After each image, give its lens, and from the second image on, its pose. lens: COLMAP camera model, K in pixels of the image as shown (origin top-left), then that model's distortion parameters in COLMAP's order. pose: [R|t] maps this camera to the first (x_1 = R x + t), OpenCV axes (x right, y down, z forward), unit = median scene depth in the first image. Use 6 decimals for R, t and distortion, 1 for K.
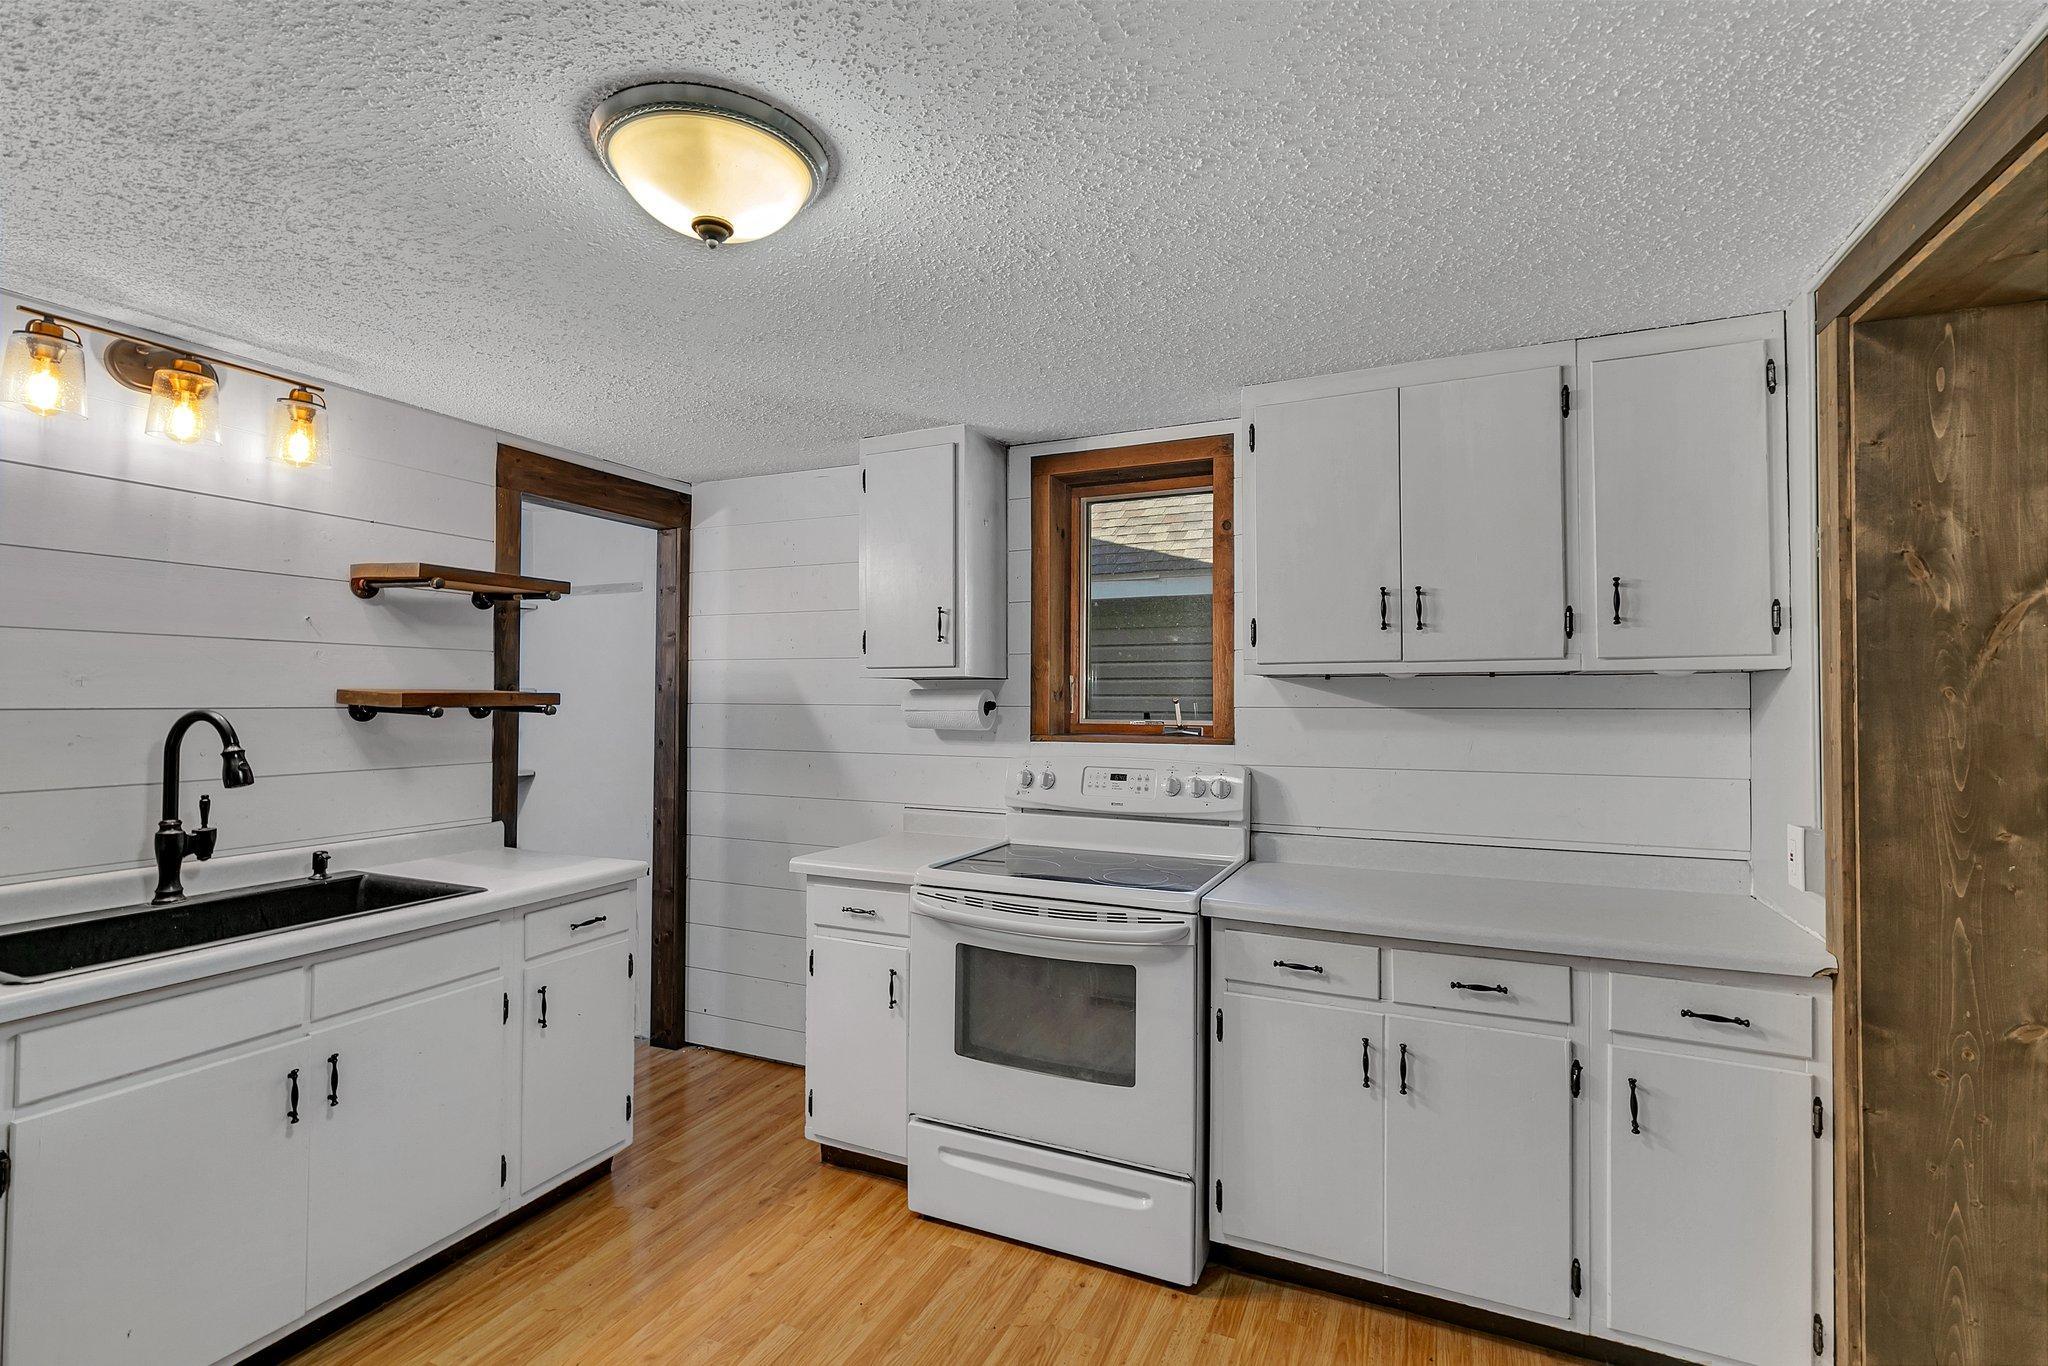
lens RADIAL K [[935.7, 0, 1016.7], [0, 935.7, 690.0], [0, 0, 1]] dist [0.001546, -0.000450]
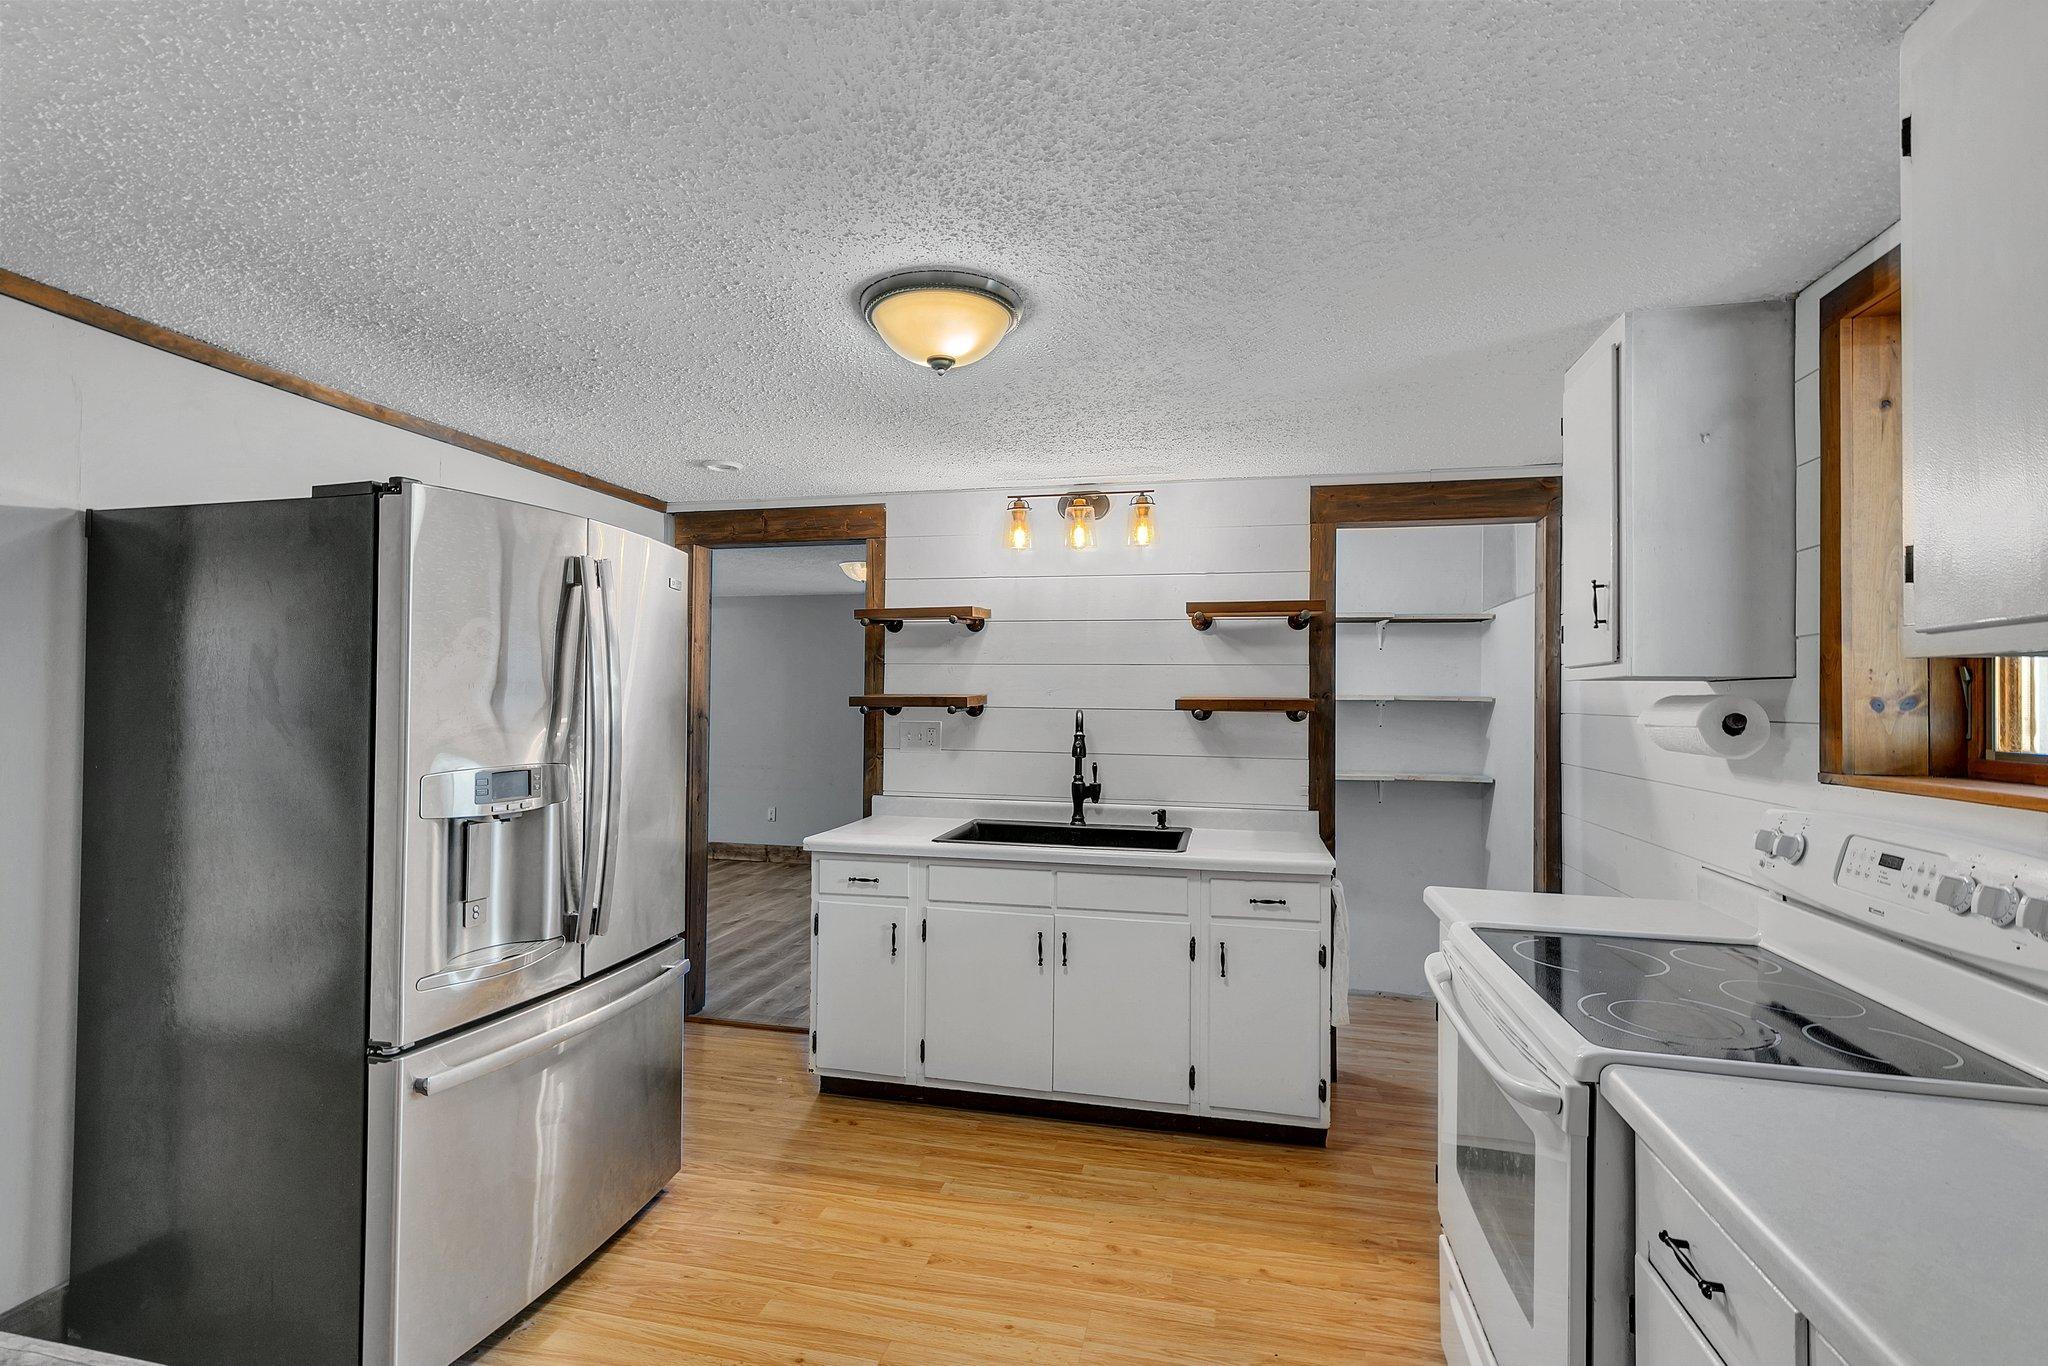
lens RADIAL K [[938.3, 0, 1020.8], [0, 938.3, 683.4], [0, 0, 1]] dist [0.003941, -0.000004]
pose [[0.201105, -0.016829, -0.979425, 0.636994], [-0.001061, 0.999848, -0.017397, 0.003673], [0.979569, 0.004538, 0.201056, 0.502227]]
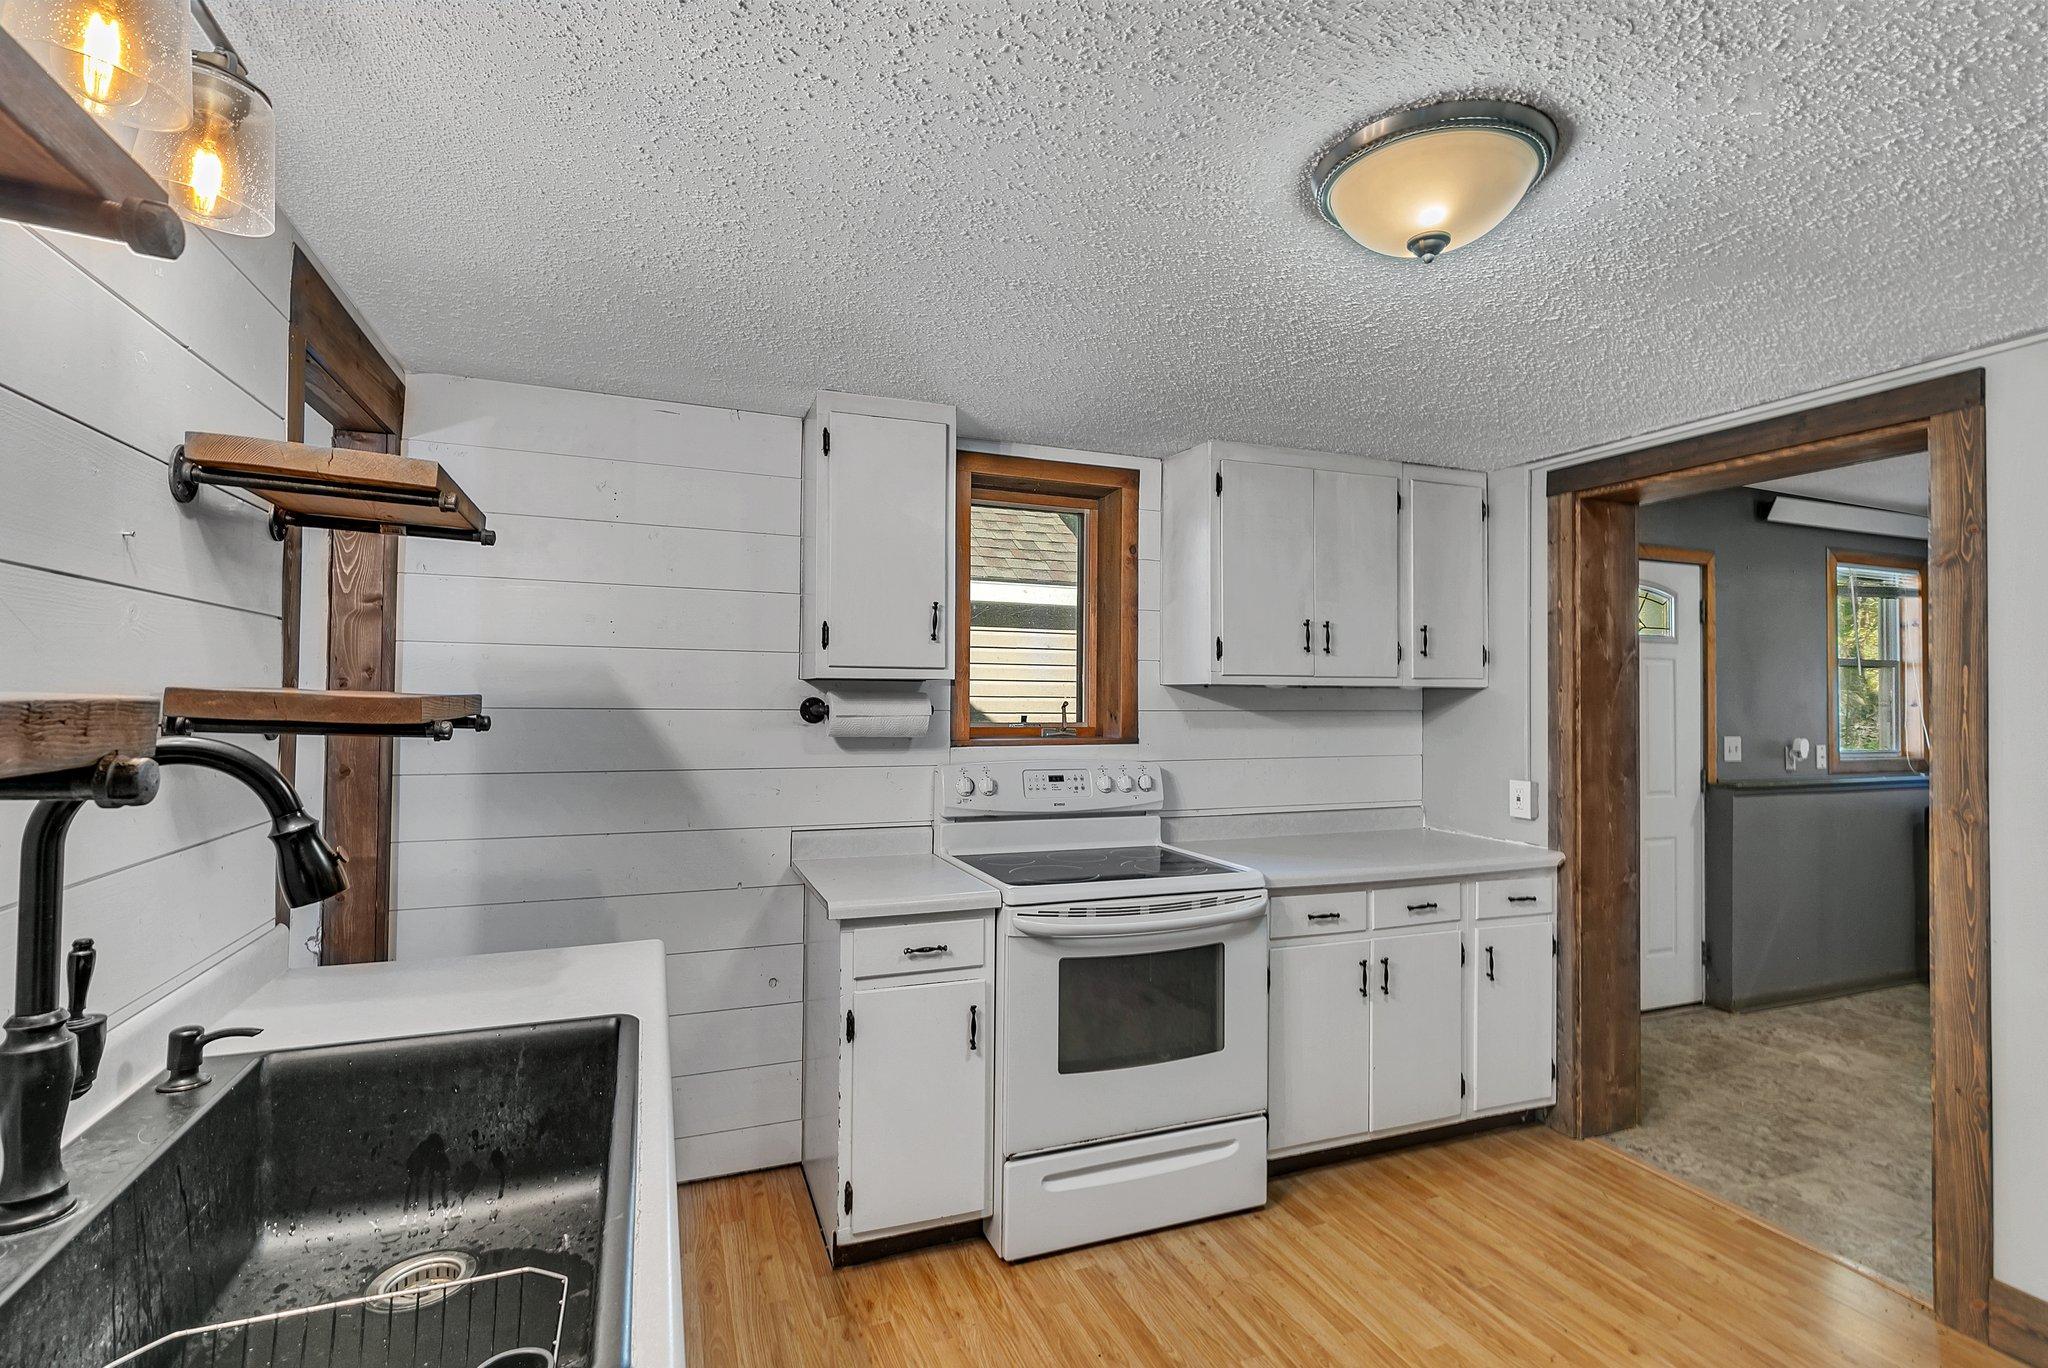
lens RADIAL K [[938.3, 0, 1020.8], [0, 938.3, 684.4], [0, 0, 1]] dist [0.003941, -0.000004]
pose [[0.693604, 0.013121, 0.720237, -0.810214], [-0.013653, 0.999894, -0.005068, -0.007044], [-0.720227, -0.006319, 0.693710, 0.367302]]
